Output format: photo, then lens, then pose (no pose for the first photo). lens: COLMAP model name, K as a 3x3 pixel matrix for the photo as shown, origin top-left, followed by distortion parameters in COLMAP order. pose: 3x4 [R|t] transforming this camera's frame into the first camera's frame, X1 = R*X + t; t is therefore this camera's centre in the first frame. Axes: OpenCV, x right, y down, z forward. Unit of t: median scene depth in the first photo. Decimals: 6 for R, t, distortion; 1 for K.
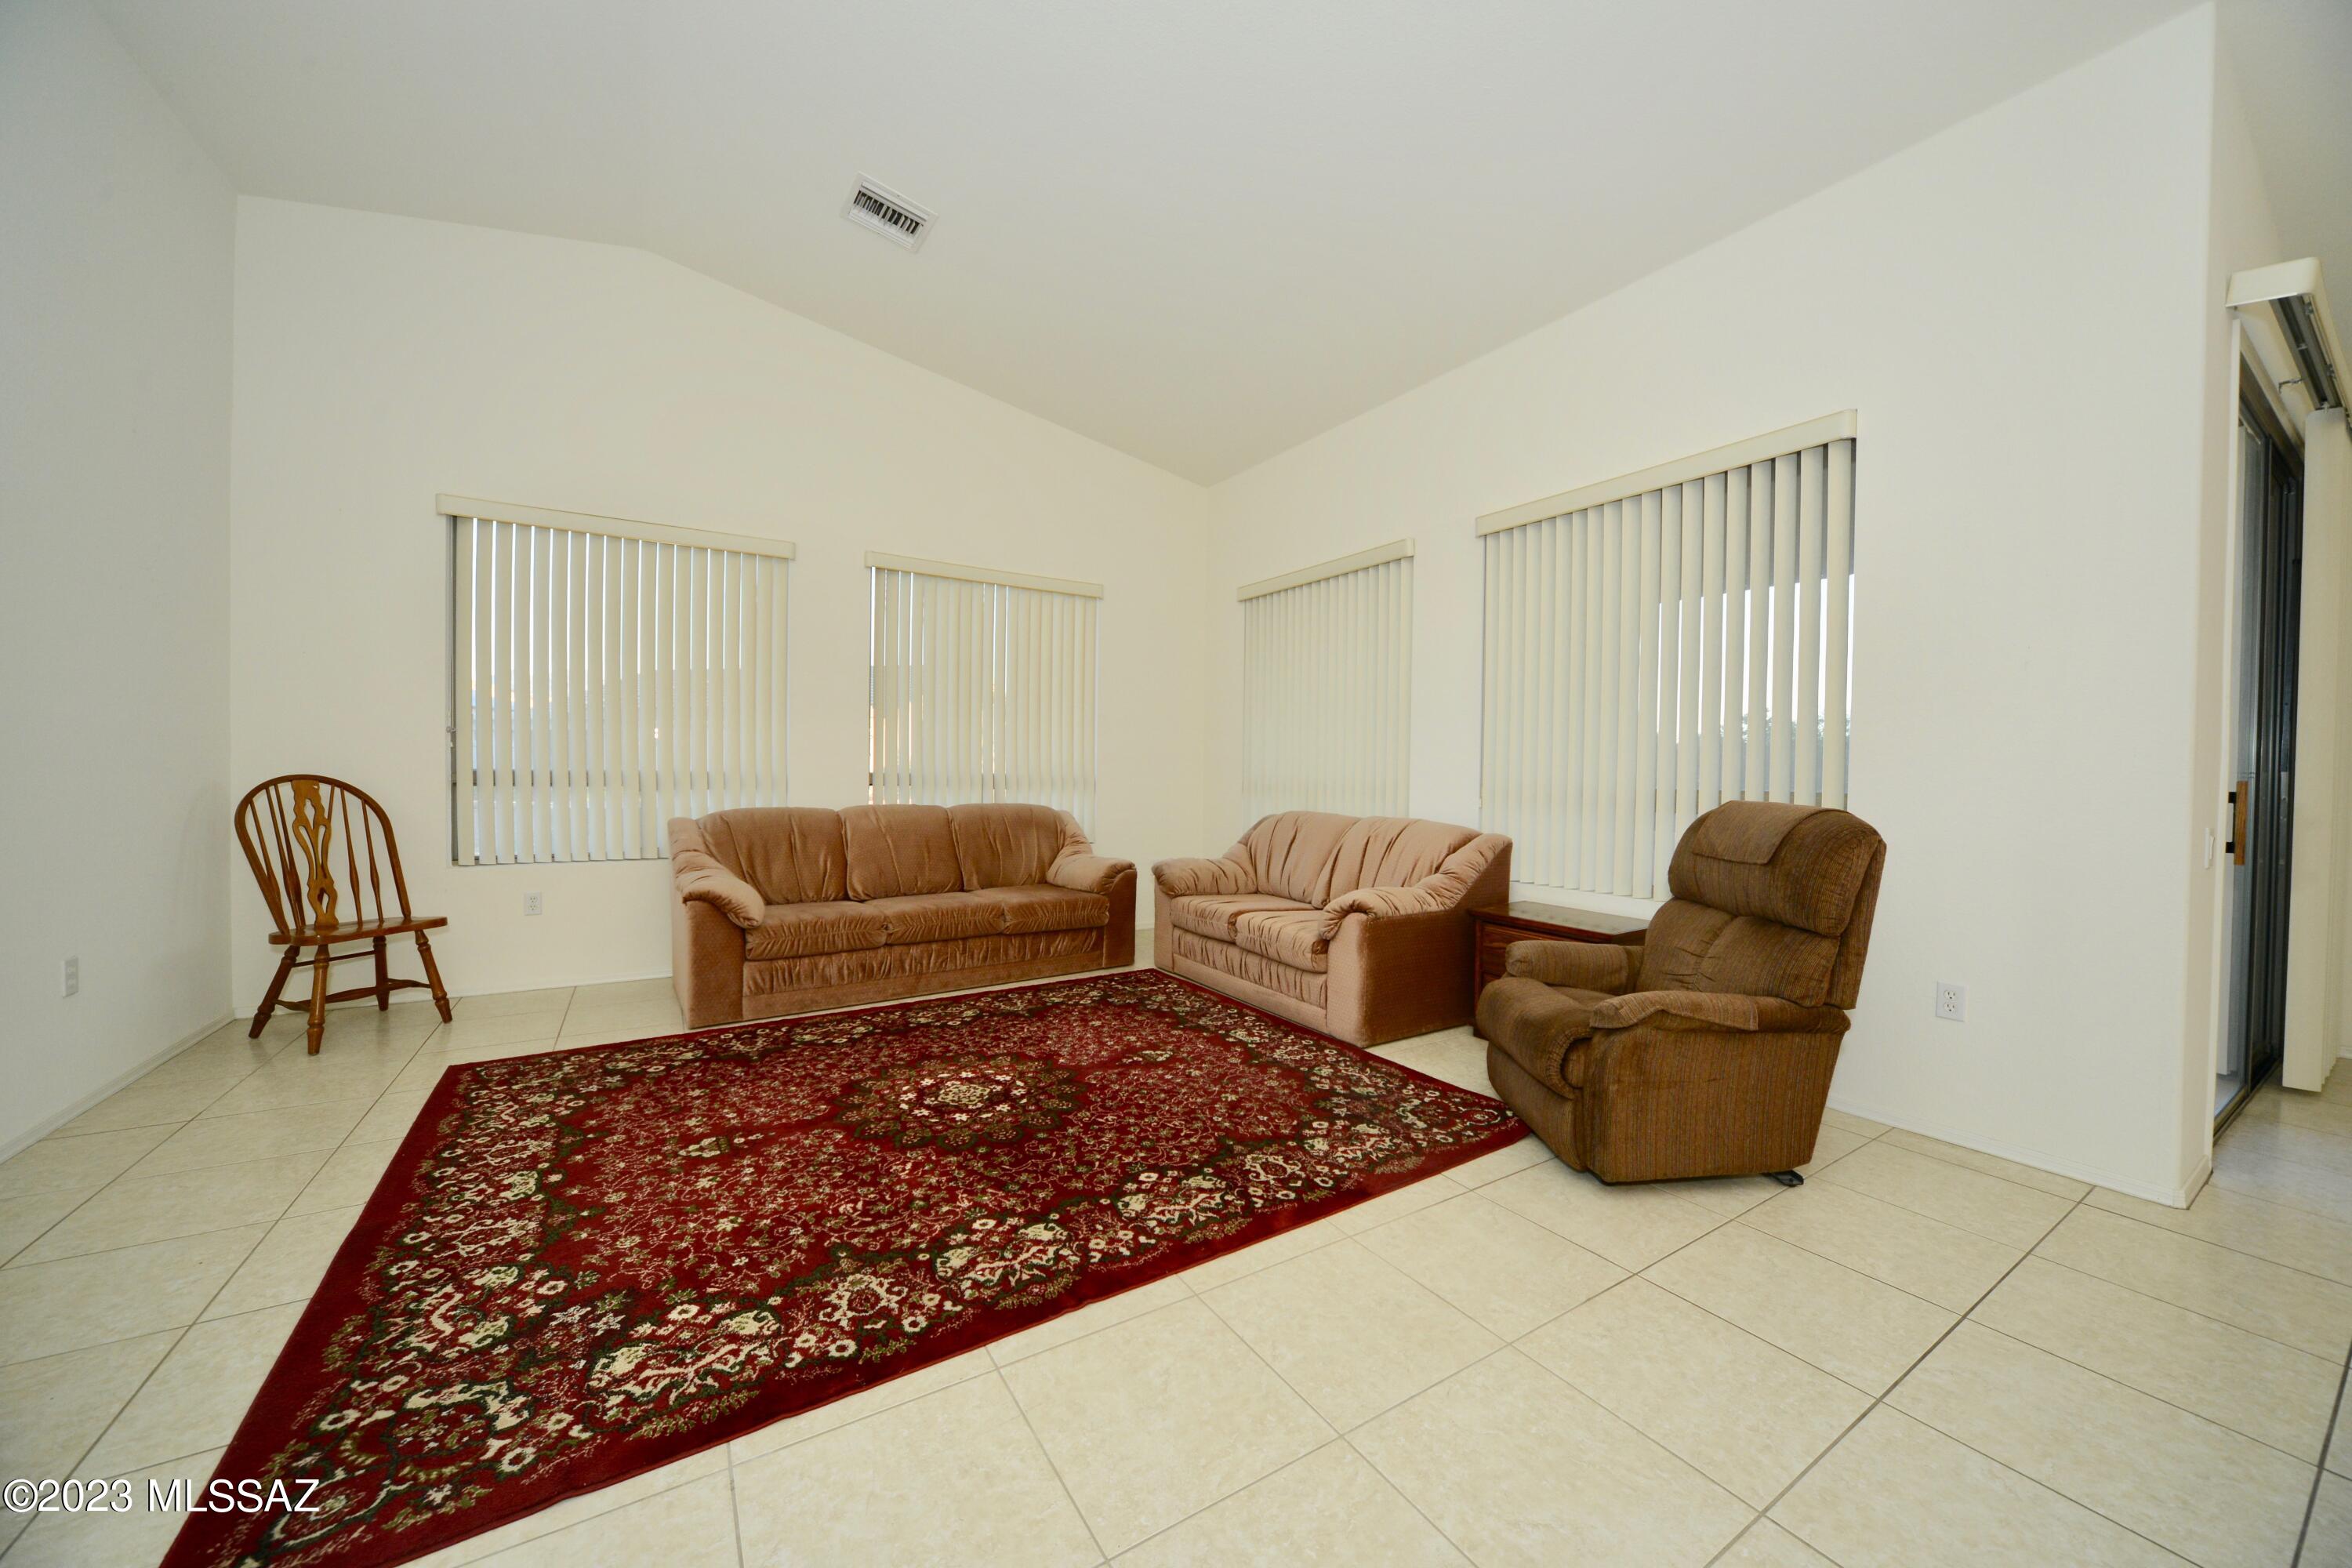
lens RADIAL K [[837.3, 0, 1154.2], [0, 837.3, 786.5], [0, 0, 1]] dist [-0.000559, 0.000101]
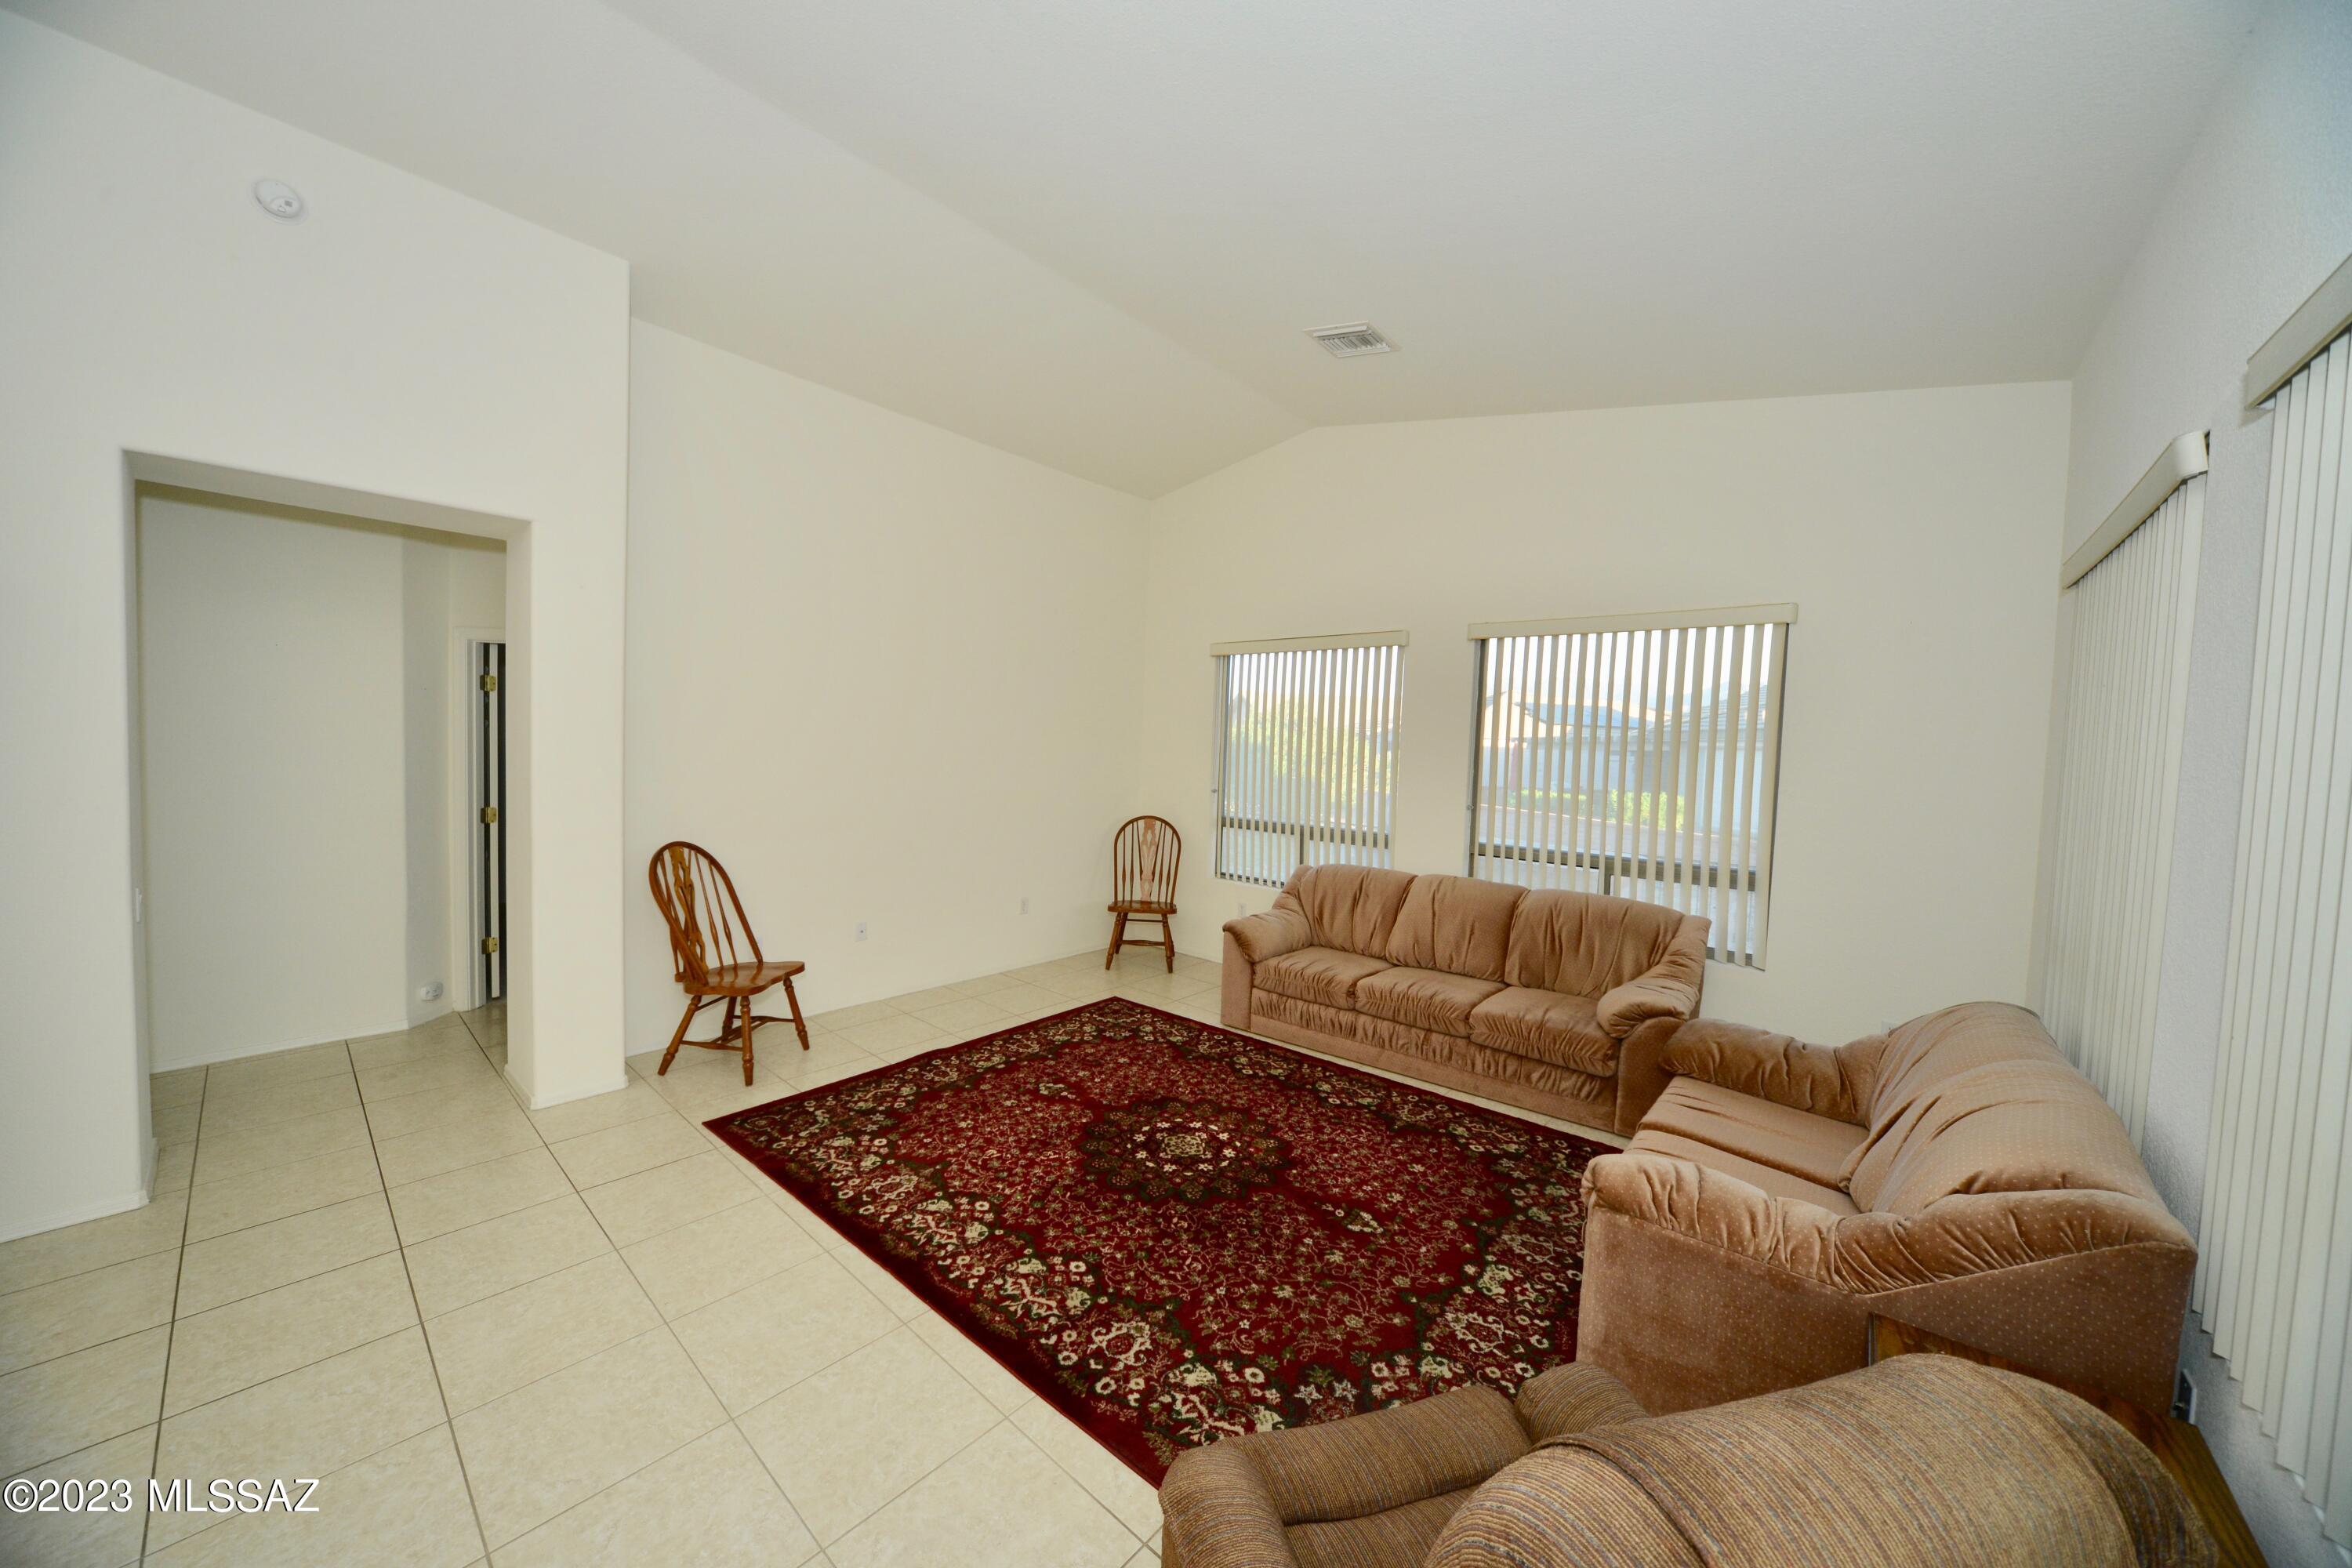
lens RADIAL K [[819.1, 0, 1166.0], [0, 819.1, 780.1], [0, 0, 1]] dist [-0.008427, 0.000003]
pose [[0.295174, 0.034477, -0.954821, 0.826310], [-0.044831, 0.998748, 0.022205, -0.160961], [0.954391, 0.036251, 0.296351, 0.618796]]
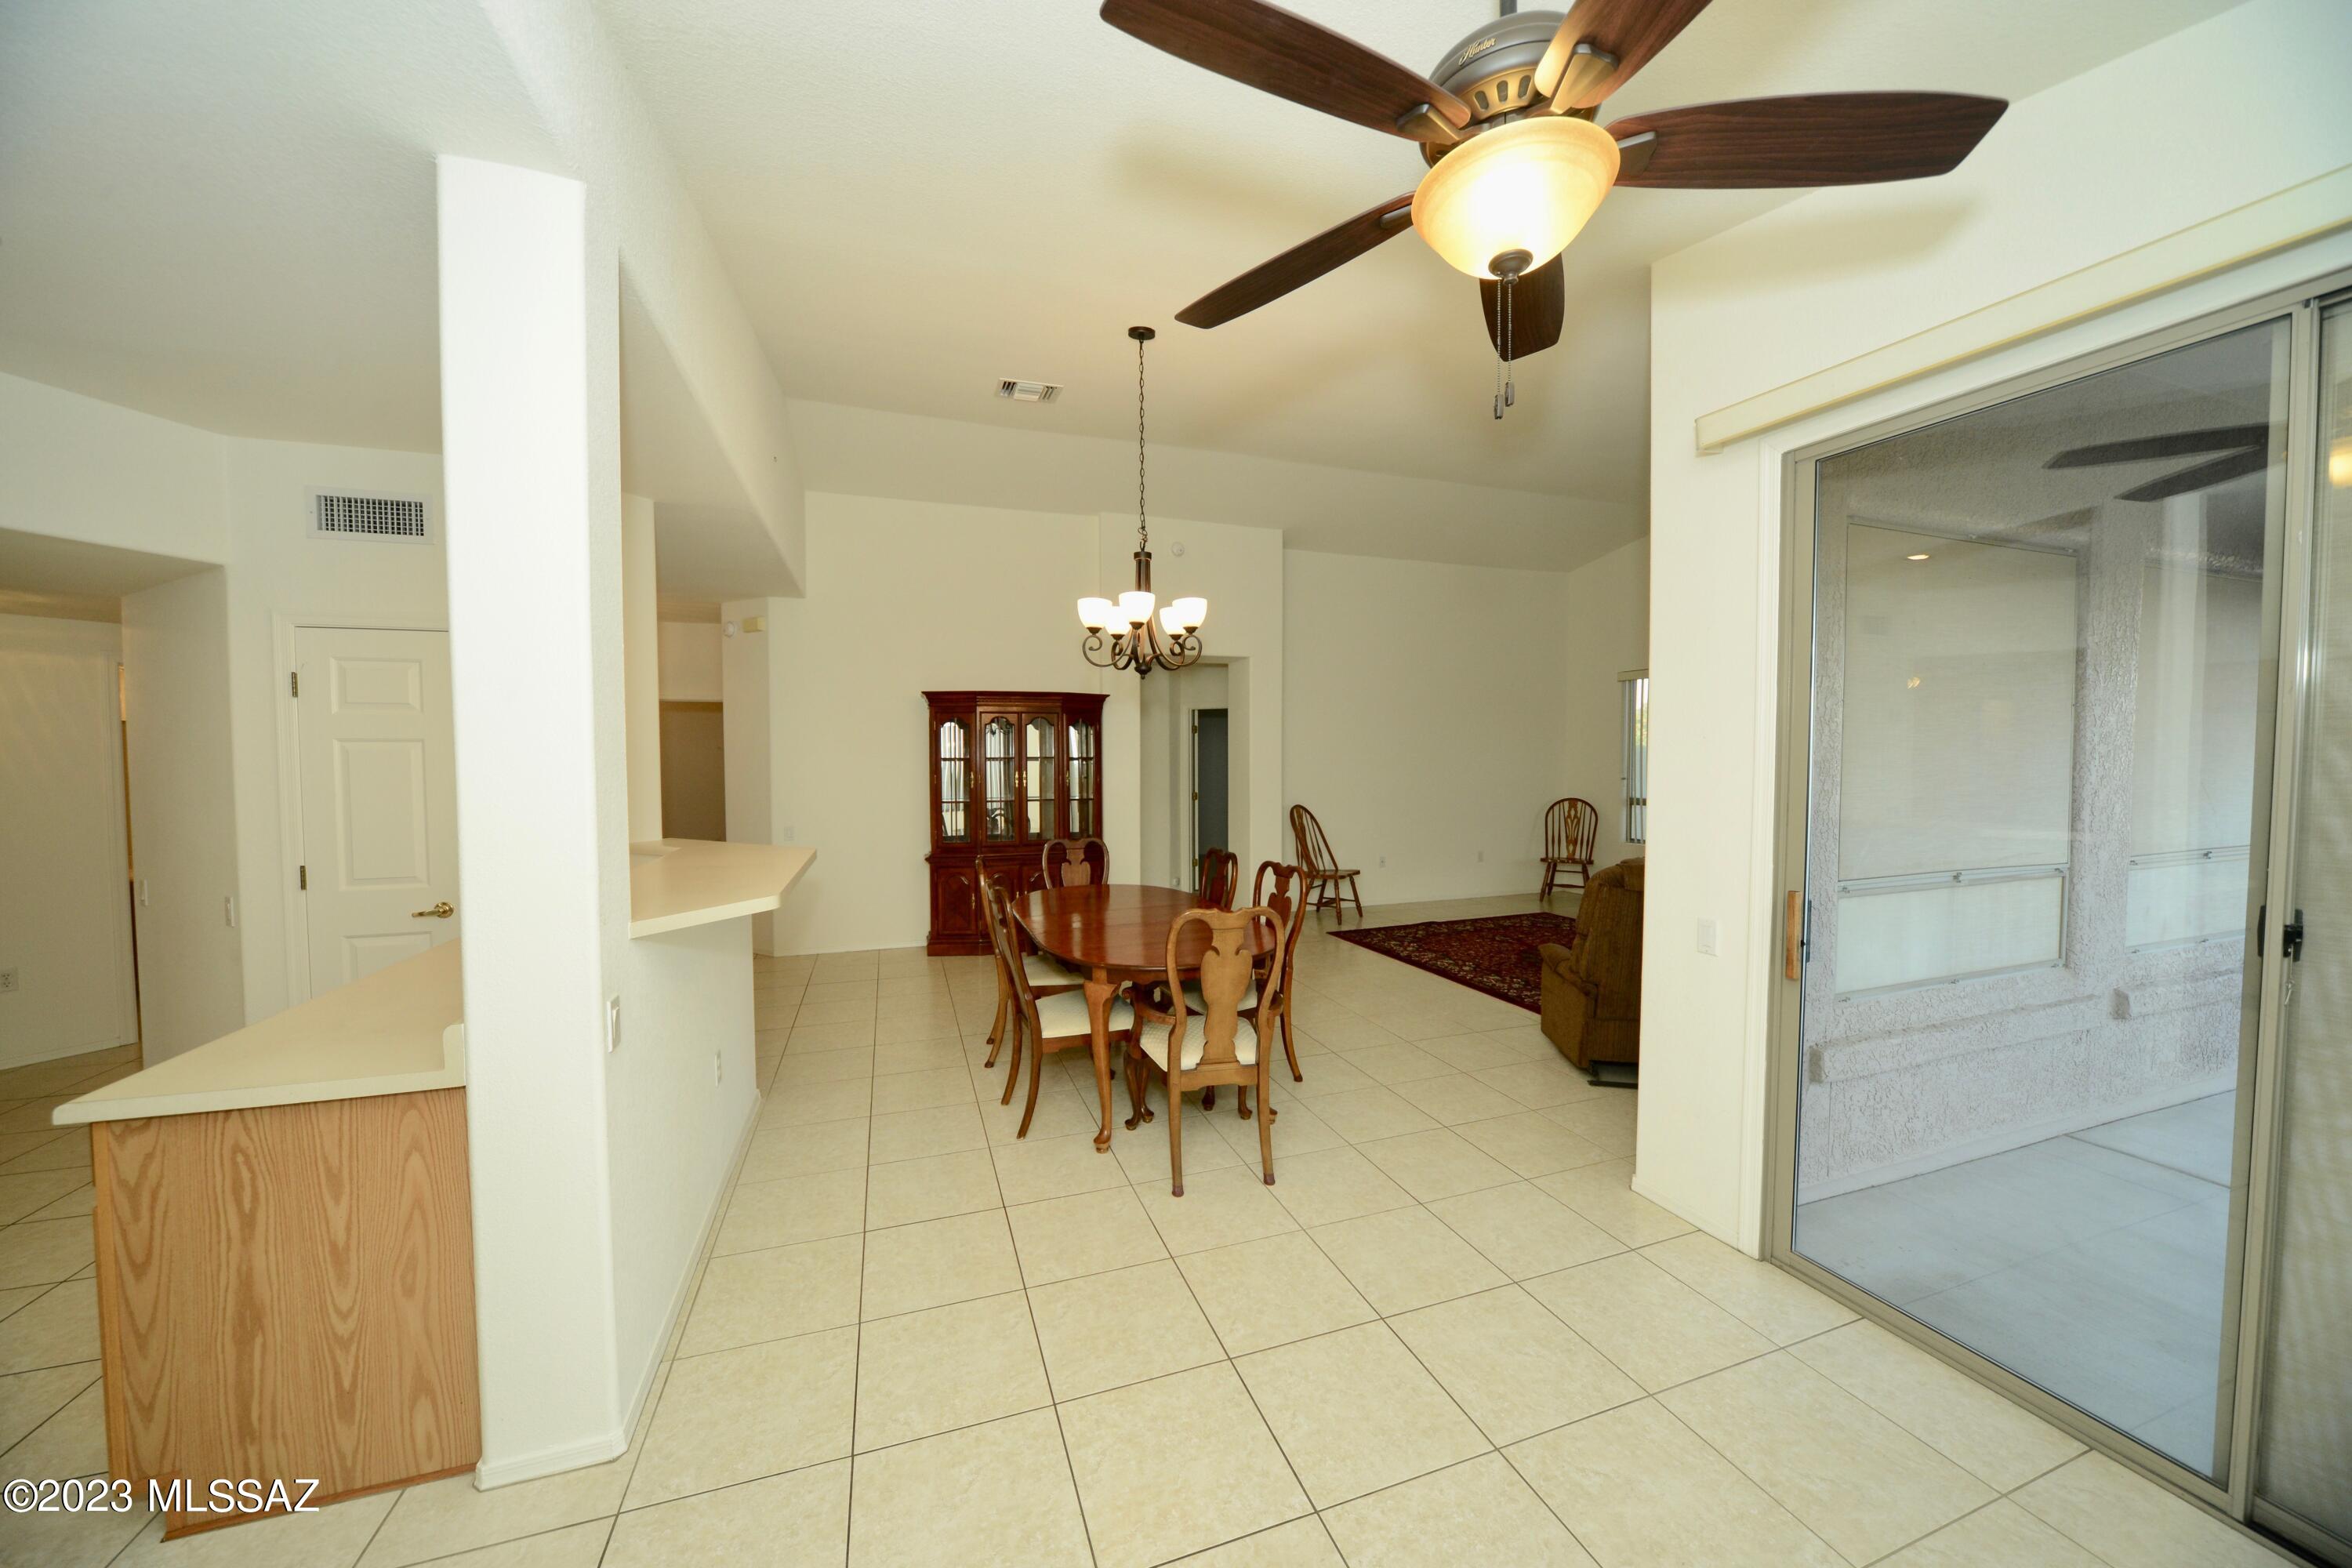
lens RADIAL K [[819.1, 0, 1166.0], [0, 819.1, 780.1], [0, 0, 1]] dist [-0.008427, 0.000003]
pose [[-0.218063, 0.010675, -0.975876, 2.021493], [-0.014328, 0.999797, 0.014139, -0.105122], [0.975829, 0.017065, -0.217866, 0.413016]]
